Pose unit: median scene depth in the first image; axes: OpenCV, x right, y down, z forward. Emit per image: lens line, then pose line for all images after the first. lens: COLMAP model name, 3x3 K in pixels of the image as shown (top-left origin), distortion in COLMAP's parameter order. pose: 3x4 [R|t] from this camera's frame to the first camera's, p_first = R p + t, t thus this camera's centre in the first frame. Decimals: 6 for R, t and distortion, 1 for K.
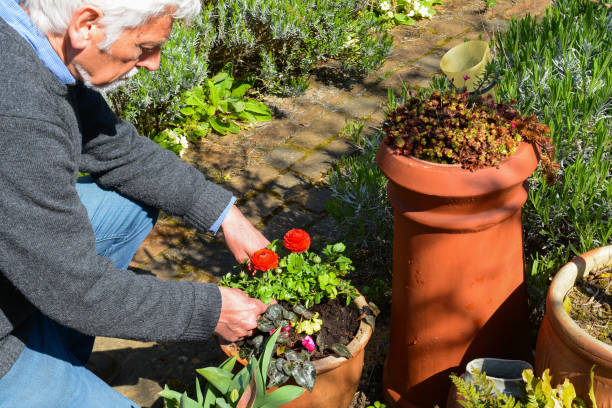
lens RADIAL K [[1034.5, 0, 324.2], [0, 1034.5, 195.0], [0, 0, 1]] dist [0.083372, 0.068420]
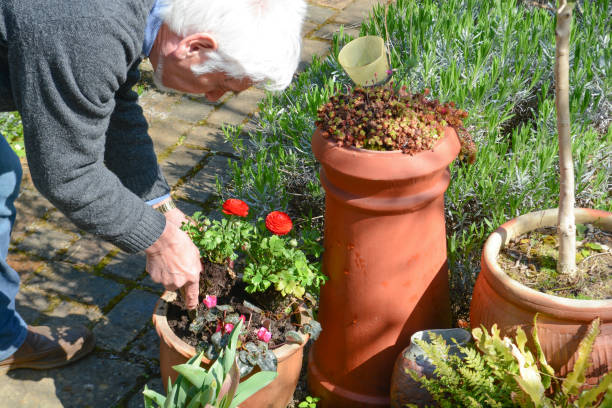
lens RADIAL K [[1496.1, 0, 315.8], [0, 1496.1, 202.1], [0, 0, 1]] dist [0.300927, -0.018223]
pose [[0.960950, -0.084890, 0.263379, -0.358926], [0.092315, 0.995603, -0.015921, 0.040044], [-0.260869, 0.039613, 0.964561, -0.484919]]
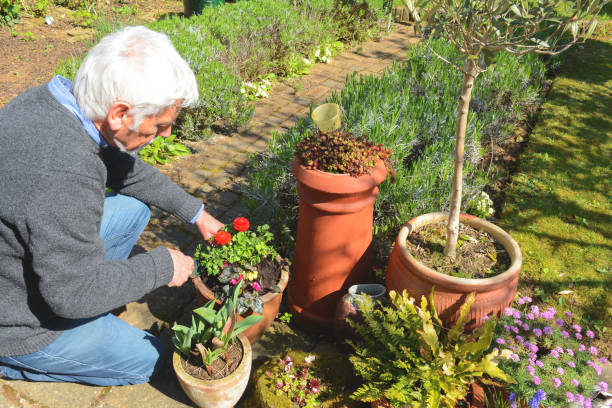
lens RADIAL K [[493.9, 0, 290.3], [0, 493.9, 211.5], [0, 0, 1]] dist [-0.045094, -0.005284]
pose [[0.971591, -0.063773, 0.227911, -0.137852], [0.054062, 0.997354, 0.048606, -0.011952], [-0.230408, -0.034904, 0.972468, 0.231007]]
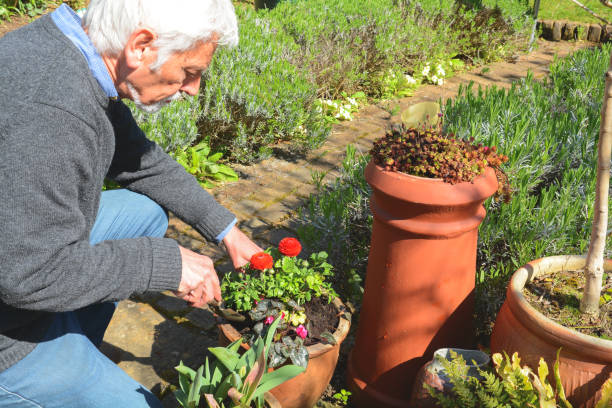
lens RADIAL K [[692.3, 0, 301.1], [0, 692.3, 201.0], [0, 0, 1]] dist [0.032534, 0.007957]
pose [[0.992758, 0.050804, 0.108862, -0.110582], [-0.037539, 0.991990, -0.120613, 0.093658], [-0.114118, 0.115653, 0.986712, 0.215704]]
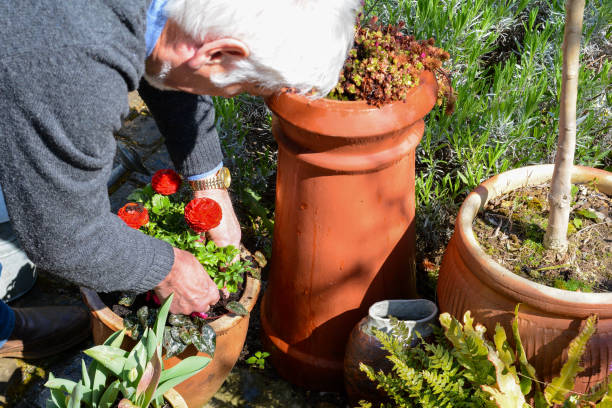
lens RADIAL K [[1023.7, 0, 284.0], [0, 1023.7, 222.9], [0, 0, 1]] dist [0.149501, -0.032031]
pose [[0.972320, -0.090815, 0.215283, -0.133919], [0.062095, 0.988676, 0.136613, -0.048069], [-0.225252, -0.119463, 0.966949, 0.123823]]
